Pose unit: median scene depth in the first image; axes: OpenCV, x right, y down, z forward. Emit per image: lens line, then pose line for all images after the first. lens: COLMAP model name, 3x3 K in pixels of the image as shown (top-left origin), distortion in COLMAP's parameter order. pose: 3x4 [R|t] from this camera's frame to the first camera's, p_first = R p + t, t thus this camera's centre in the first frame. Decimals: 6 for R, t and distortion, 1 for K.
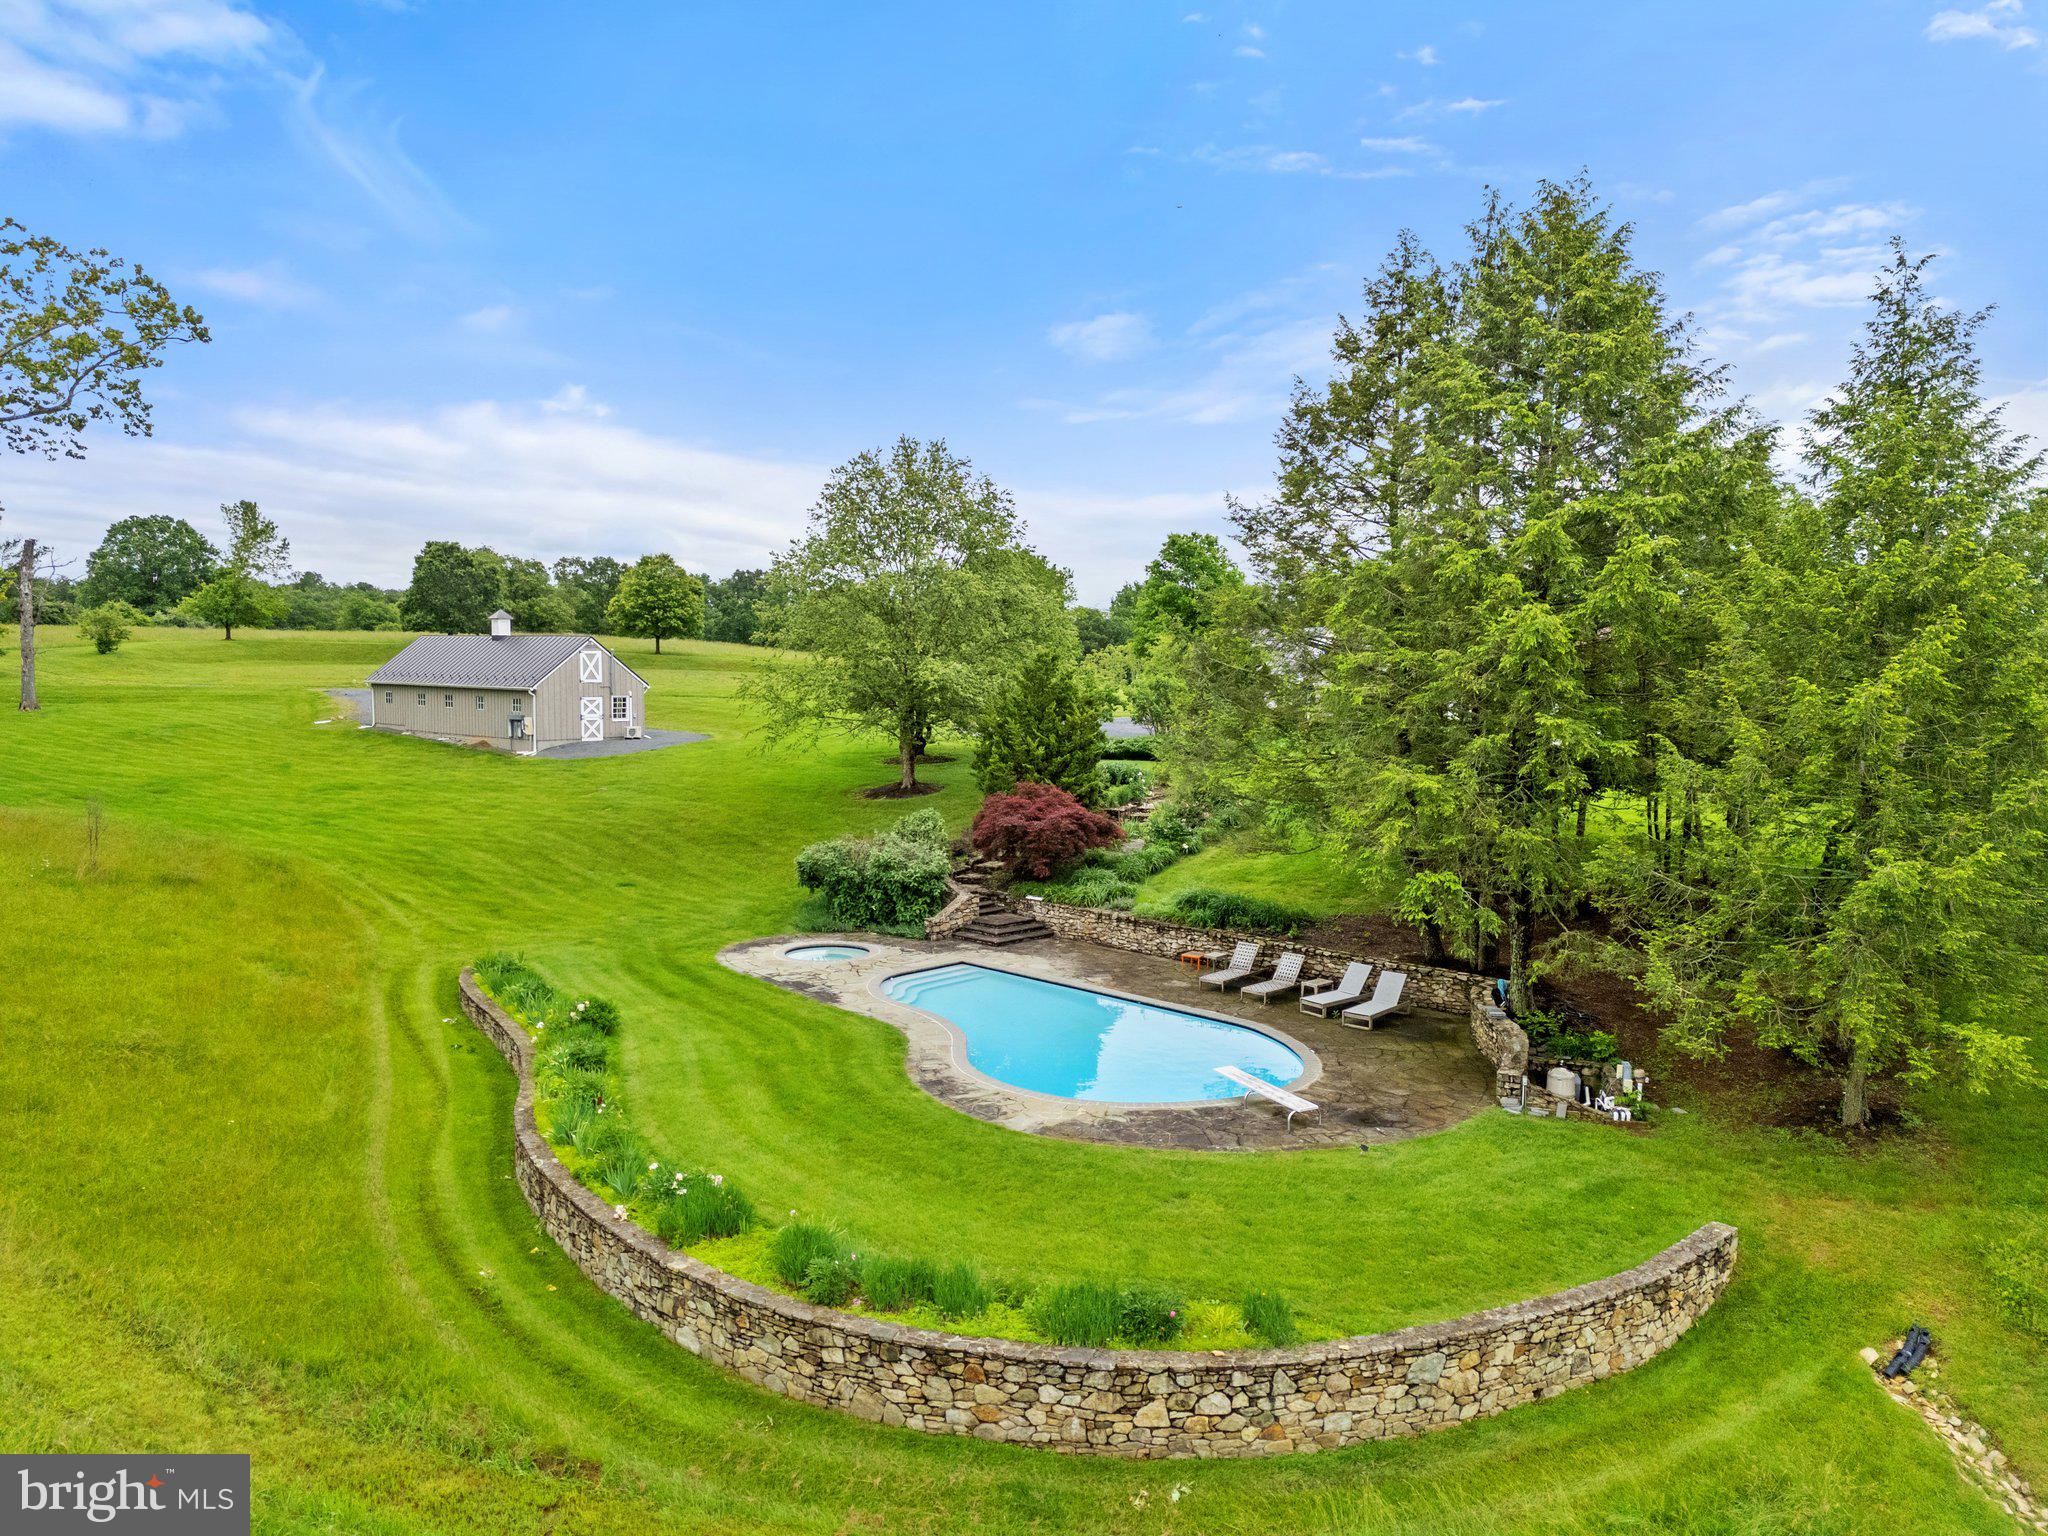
lens RADIAL K [[1461.2, 0, 1004.0], [0, 1461.2, 767.7], [0, 0, 1]] dist [0.065272, -0.055317]
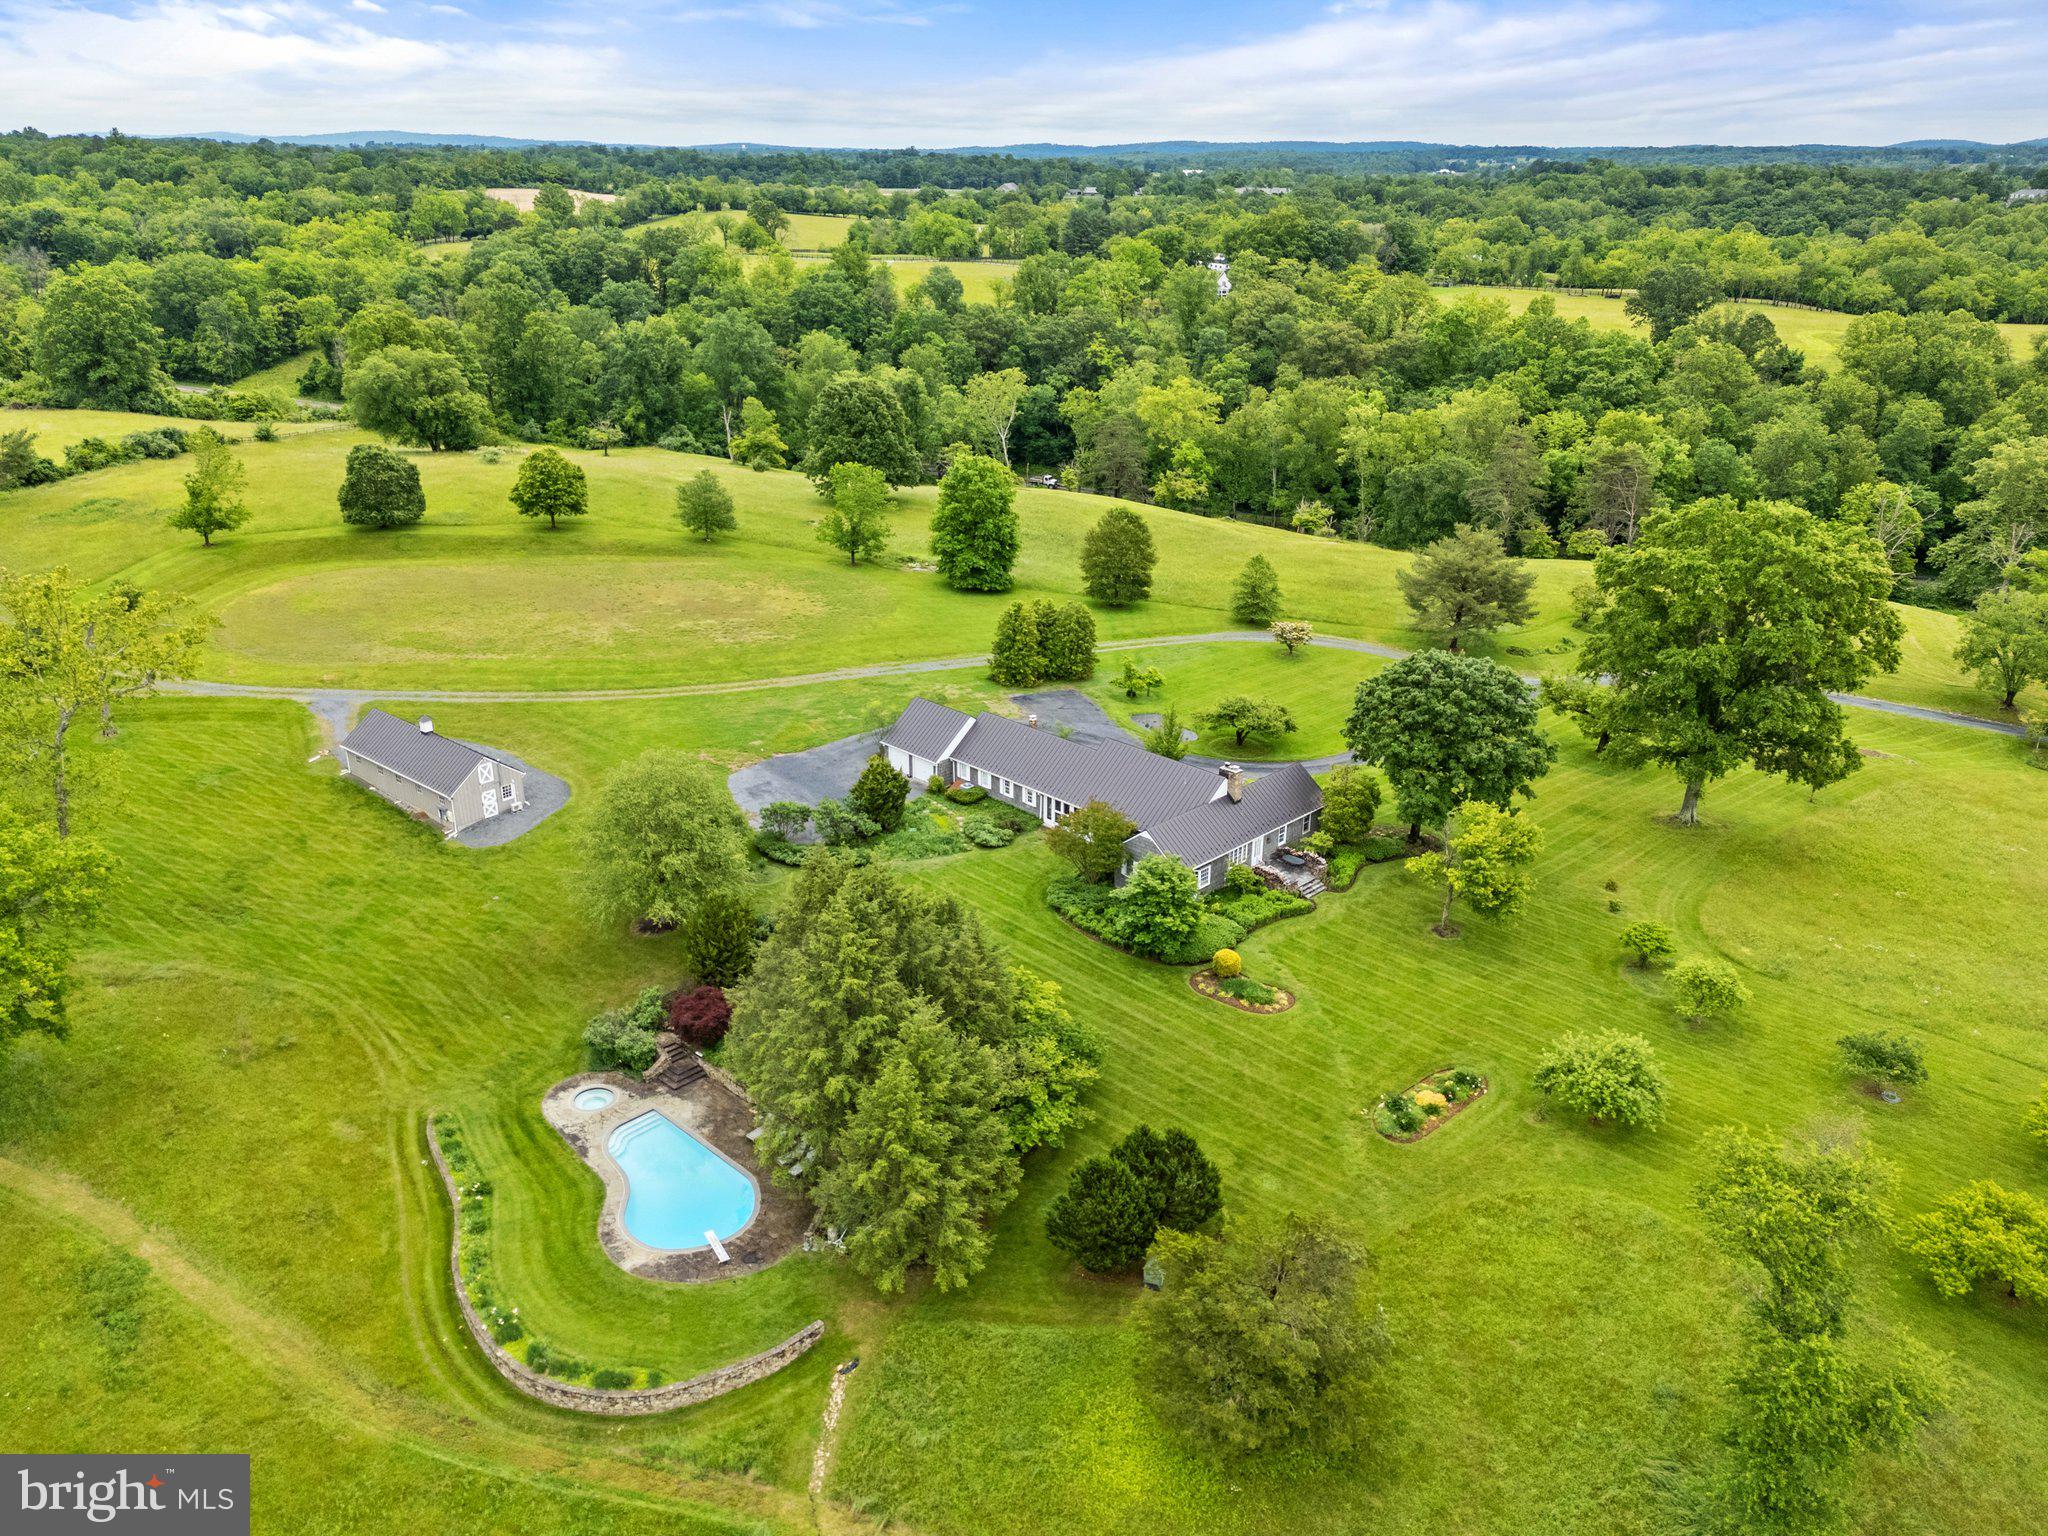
lens RADIAL K [[1461.2, 0, 1004.0], [0, 1461.2, 767.7], [0, 0, 1]] dist [0.065272, -0.055317]
pose [[0.999769, -0.001778, 0.021415, 0.247937], [-0.004839, 0.952348, 0.304976, -0.566777], [-0.020936, -0.305009, 0.952119, -0.535024]]
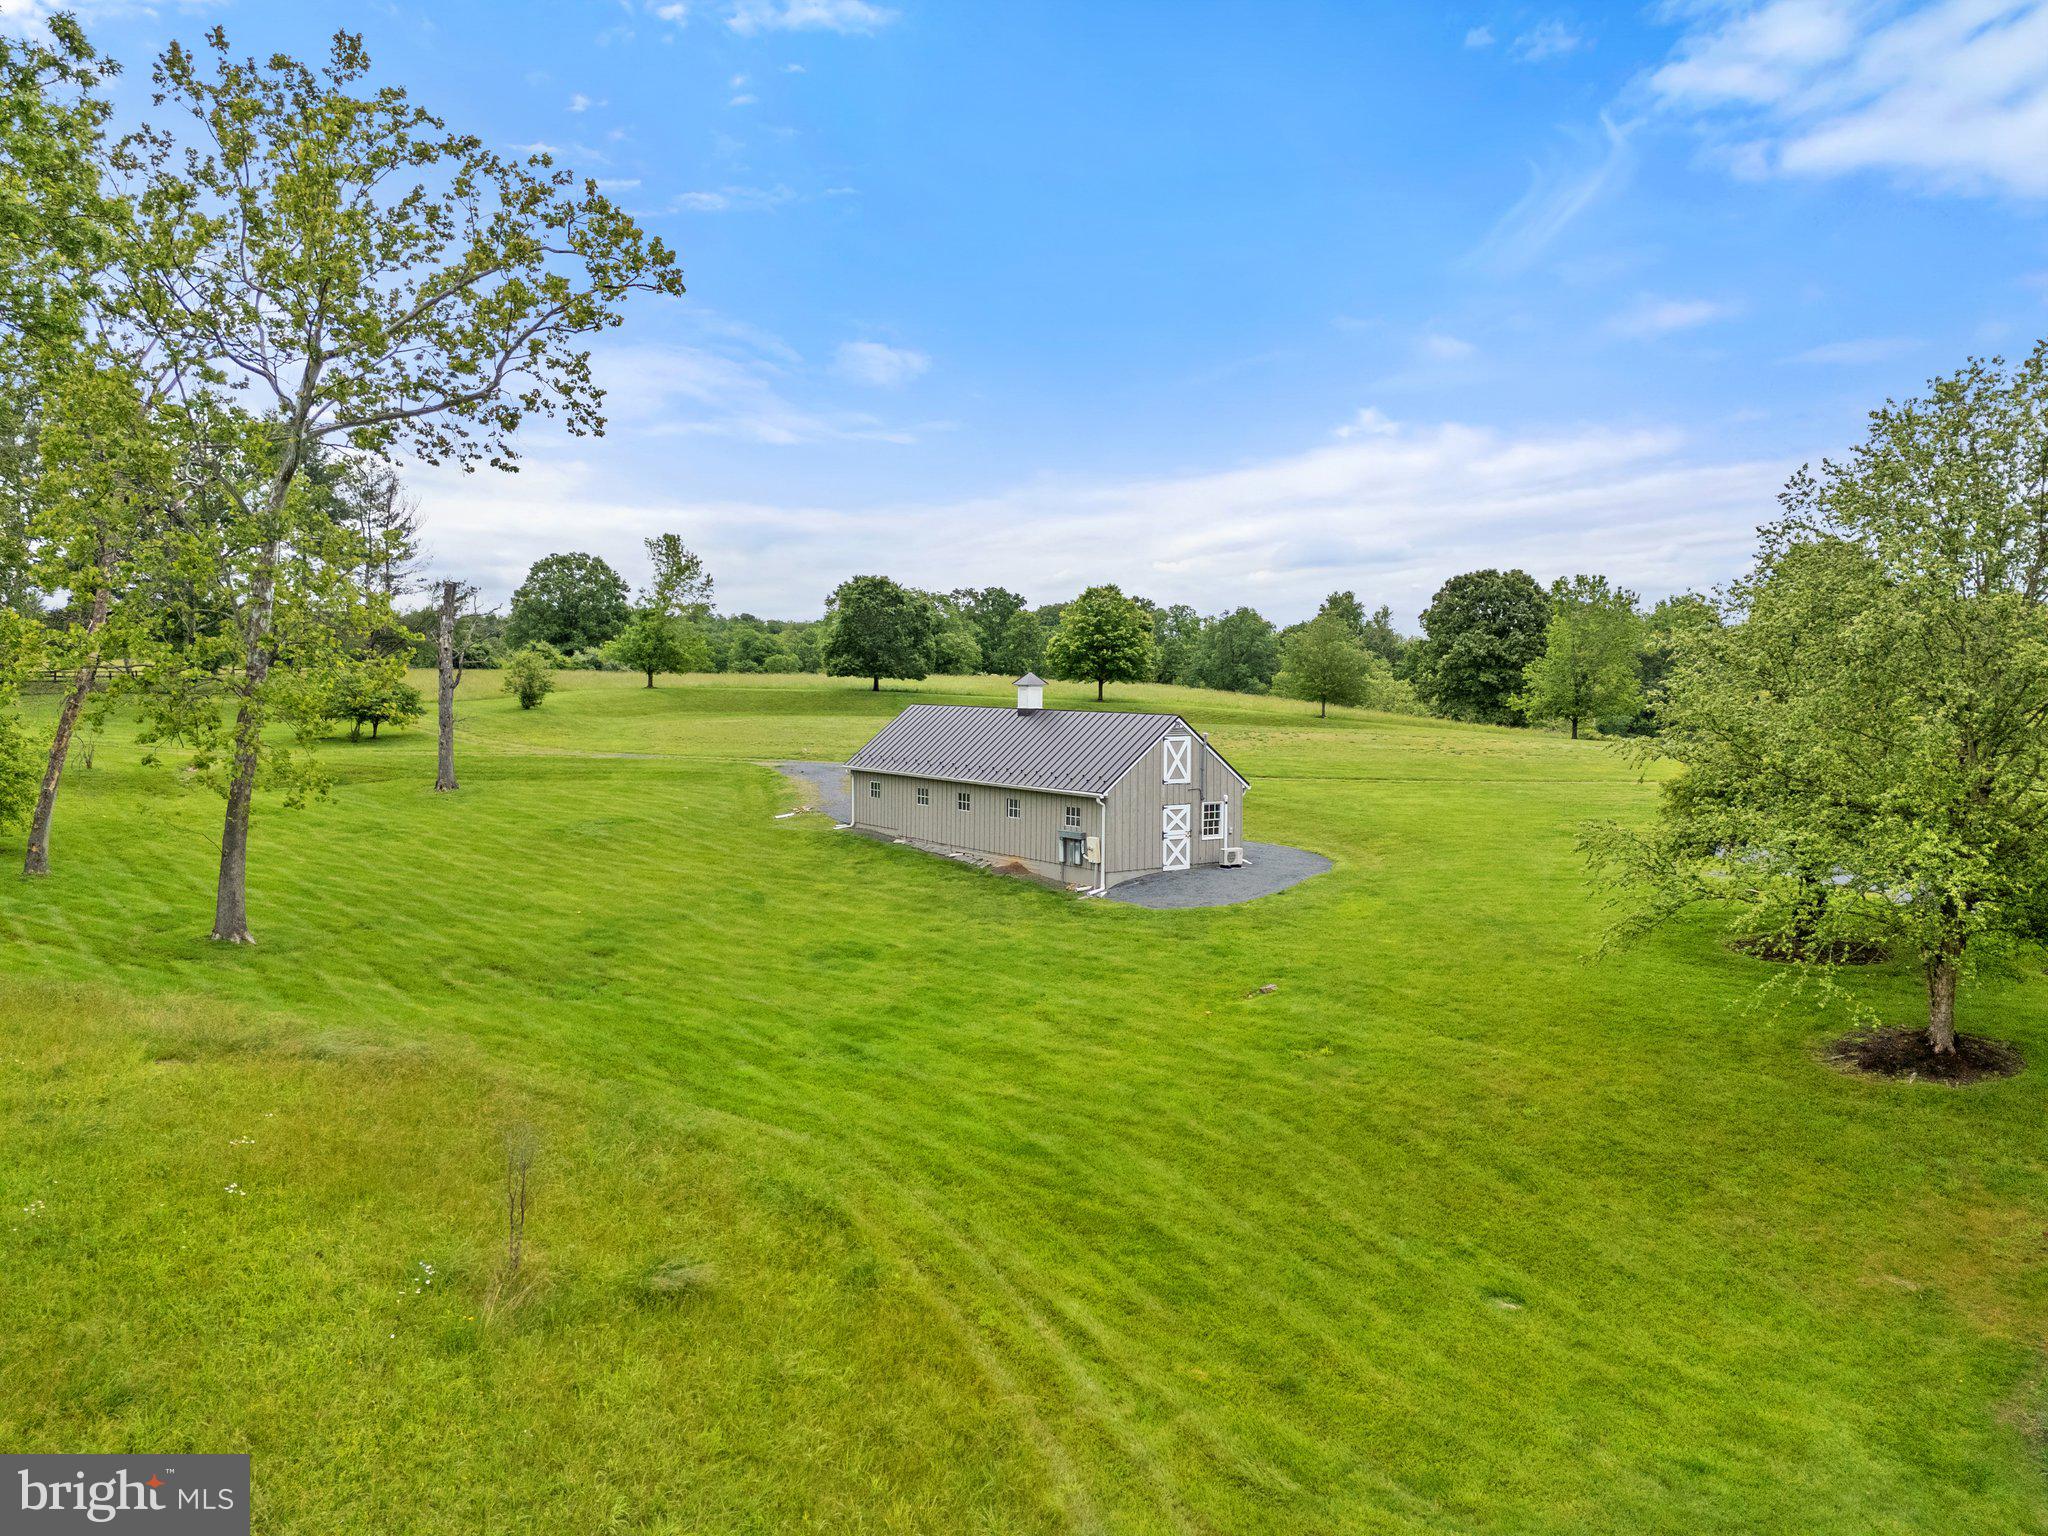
lens RADIAL K [[1459.3, 0, 1017.7], [0, 1459.3, 765.8], [0, 0, 1]] dist [0.124199, -0.209830]
pose [[0.975804, 0.013186, -0.218248, -0.207073], [-0.016980, 0.999735, -0.015519, -0.054688], [0.217986, 0.018850, 0.975770, 0.332510]]
